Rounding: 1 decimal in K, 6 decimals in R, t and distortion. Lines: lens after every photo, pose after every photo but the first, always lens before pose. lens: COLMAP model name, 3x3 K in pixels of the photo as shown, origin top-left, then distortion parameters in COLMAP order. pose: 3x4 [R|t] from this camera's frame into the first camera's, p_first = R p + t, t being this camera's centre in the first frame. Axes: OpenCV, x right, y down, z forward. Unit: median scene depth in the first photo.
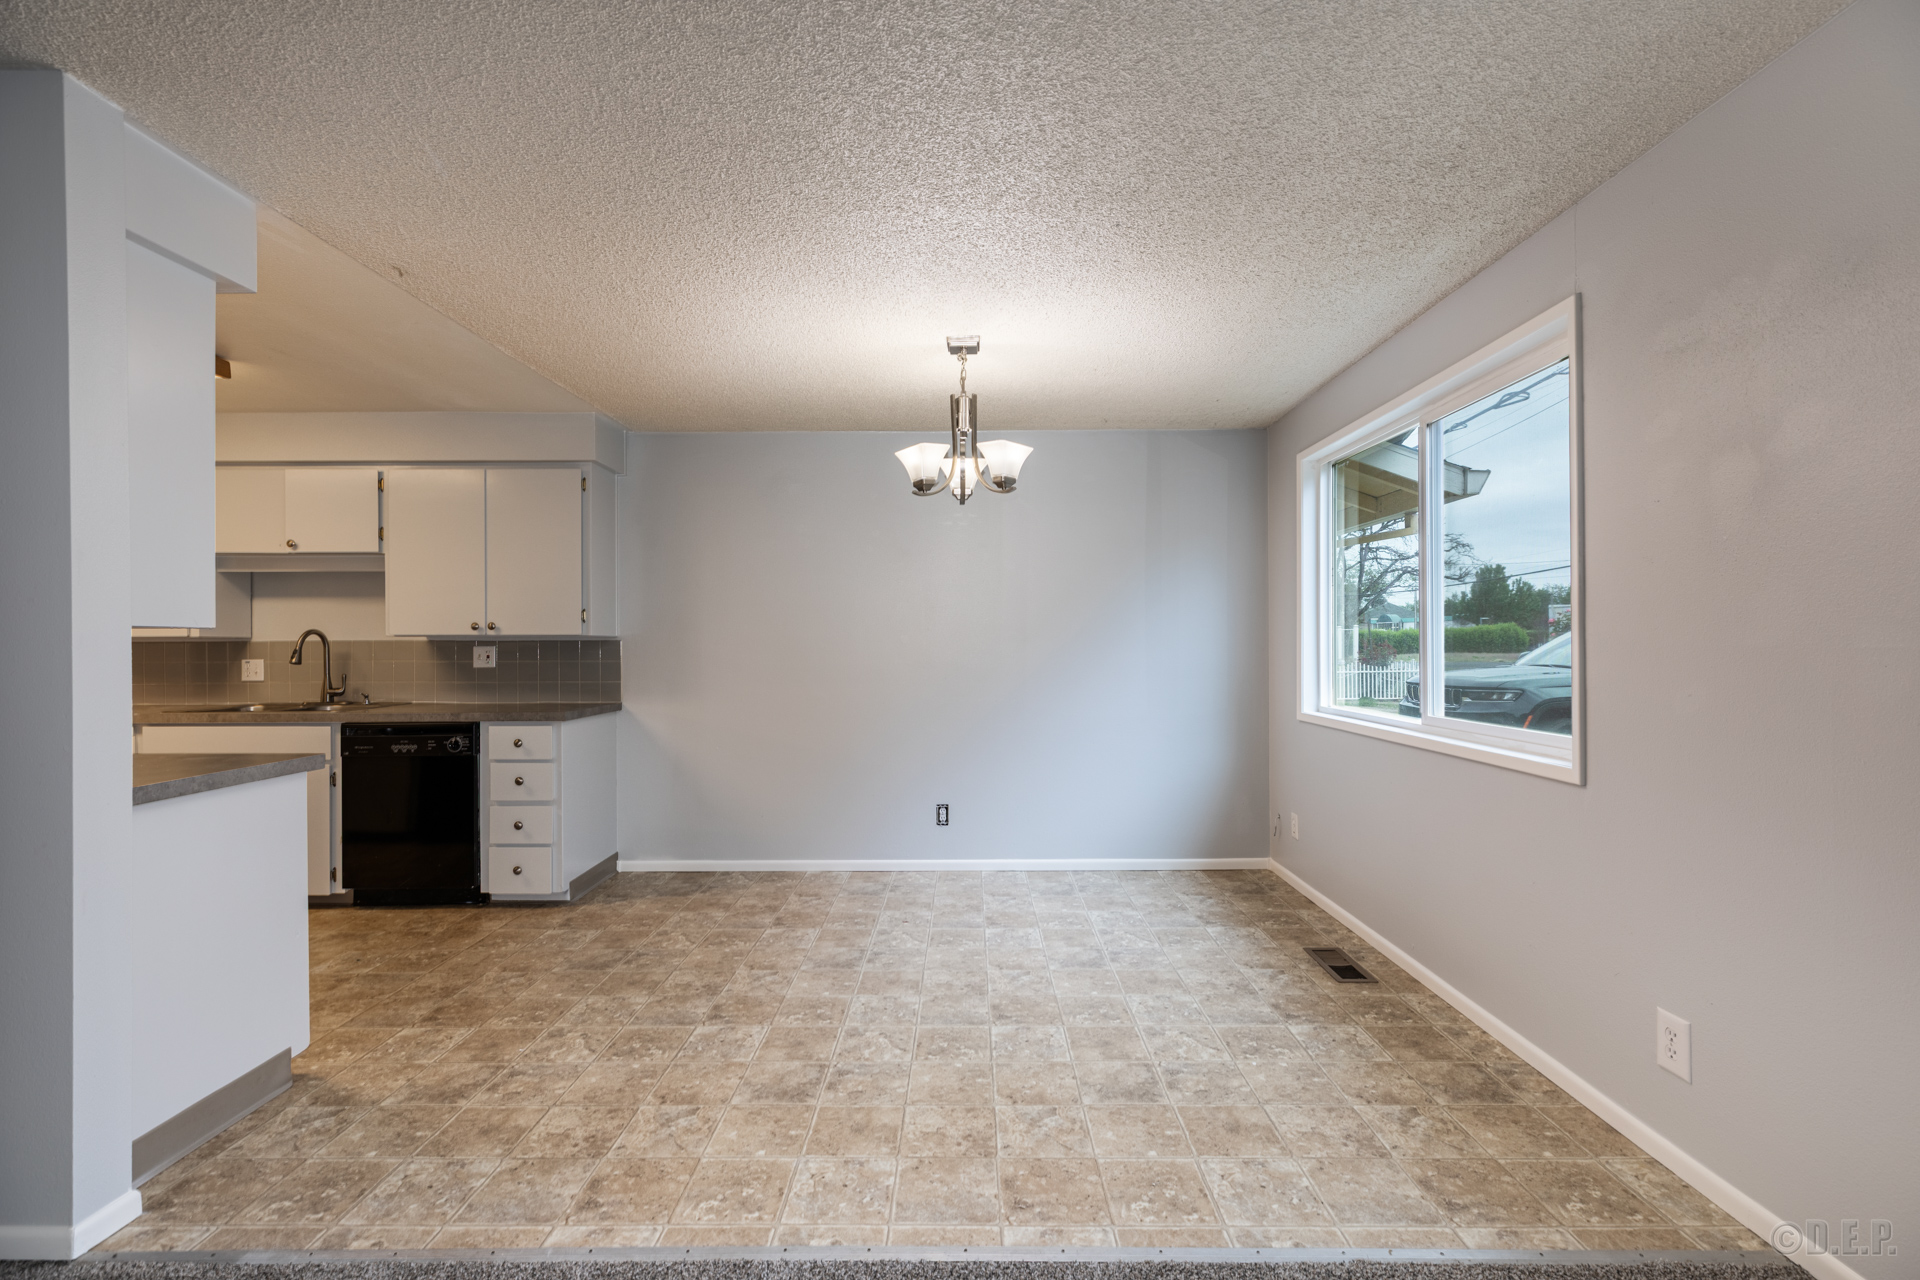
lens RADIAL K [[843.0, 0, 960.0], [0, 843.0, 640.0], [0, 0, 1]] dist [0.001468, 0.000718]
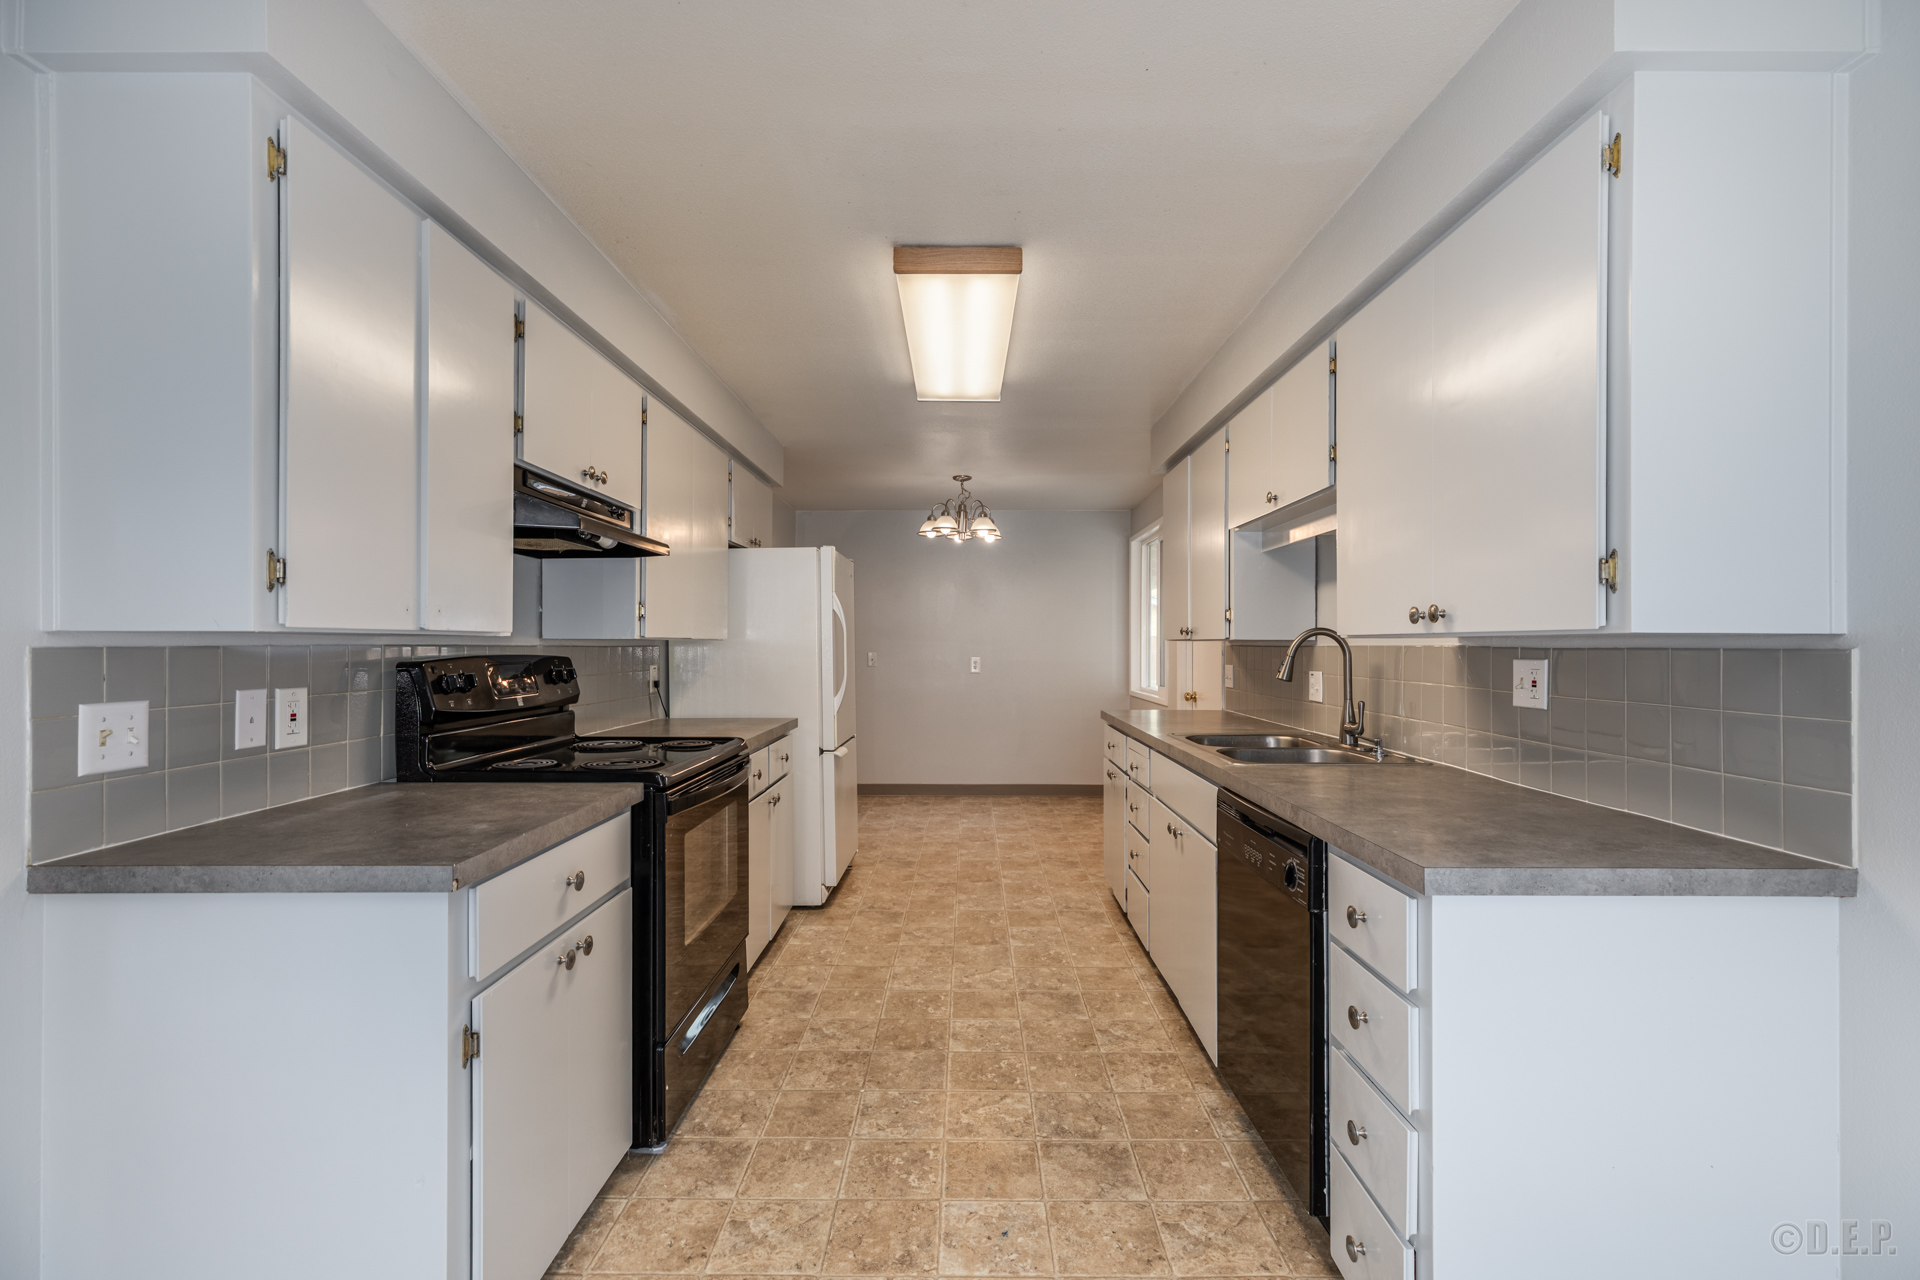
lens RADIAL K [[843.0, 0, 960.0], [0, 843.0, 640.0], [0, 0, 1]] dist [0.001468, 0.000718]
pose [[0.013010, -0.001386, -0.999914, -0.133996], [-0.001520, 0.999998, -0.001406, -0.001864], [0.999914, 0.001538, 0.013008, 0.754673]]
